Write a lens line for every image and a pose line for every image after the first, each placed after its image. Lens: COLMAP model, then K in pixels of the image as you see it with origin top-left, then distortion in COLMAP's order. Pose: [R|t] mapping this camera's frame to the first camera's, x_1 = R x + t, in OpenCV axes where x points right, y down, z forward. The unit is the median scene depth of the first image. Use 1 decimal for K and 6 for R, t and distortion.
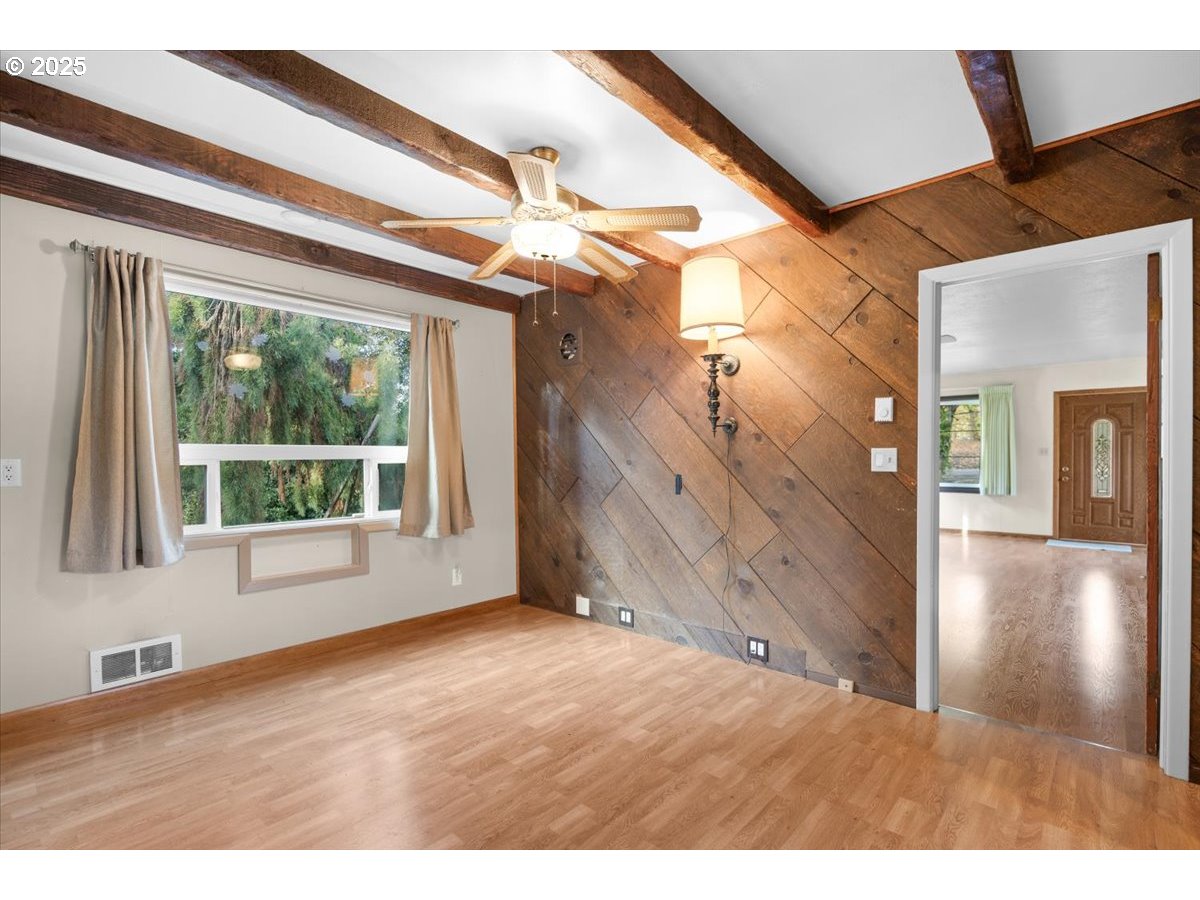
lens RADIAL K [[620.8, 0, 602.6], [0, 620.8, 459.9], [0, 0, 1]] dist [-0.010286, 0.000466]
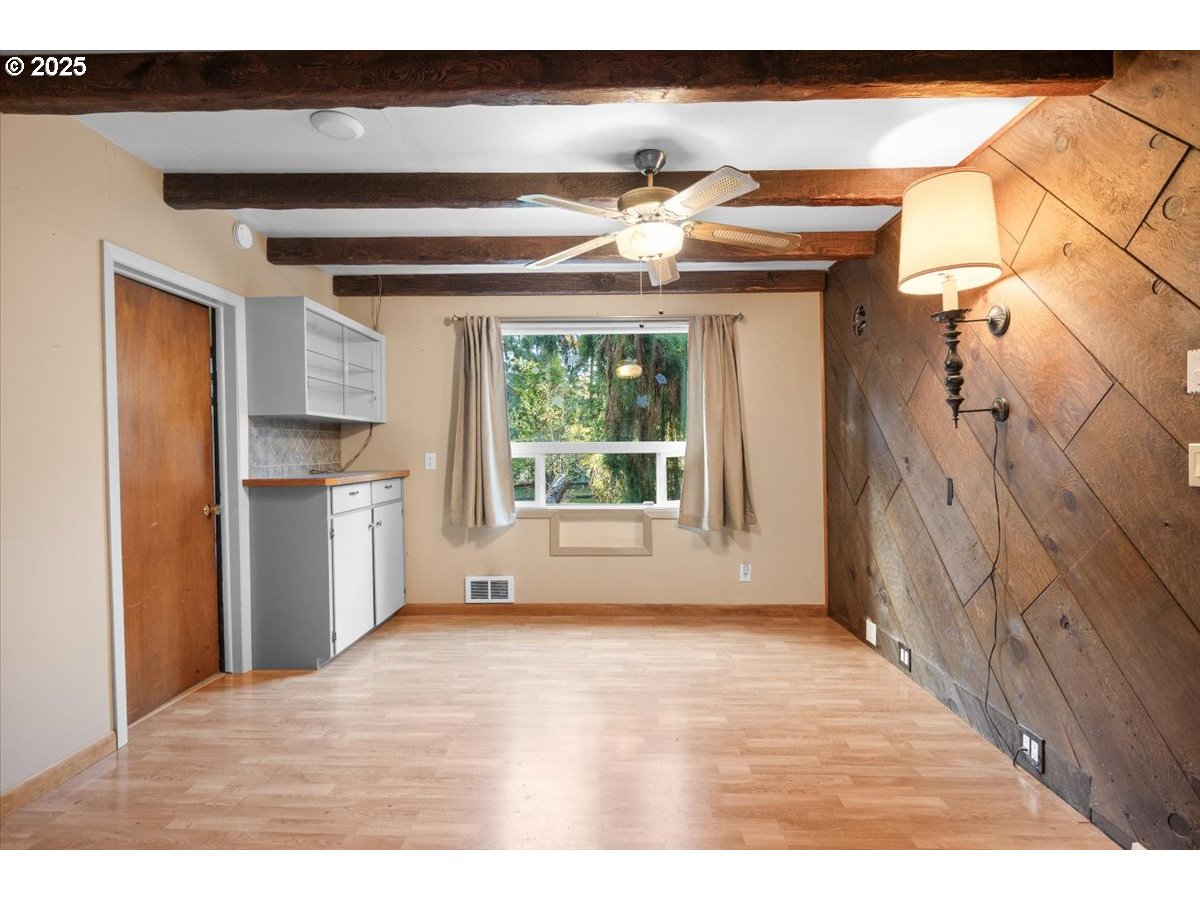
lens RADIAL K [[660.4, 0, 595.8], [0, 660.4, 452.1], [0, 0, 1]] dist [-0.003915, 0.000275]
pose [[0.584927, 0.007687, -0.811049, 0.539029], [0.000170, 0.999954, 0.009601, -0.015495], [0.811086, -0.005754, 0.584899, 0.218825]]
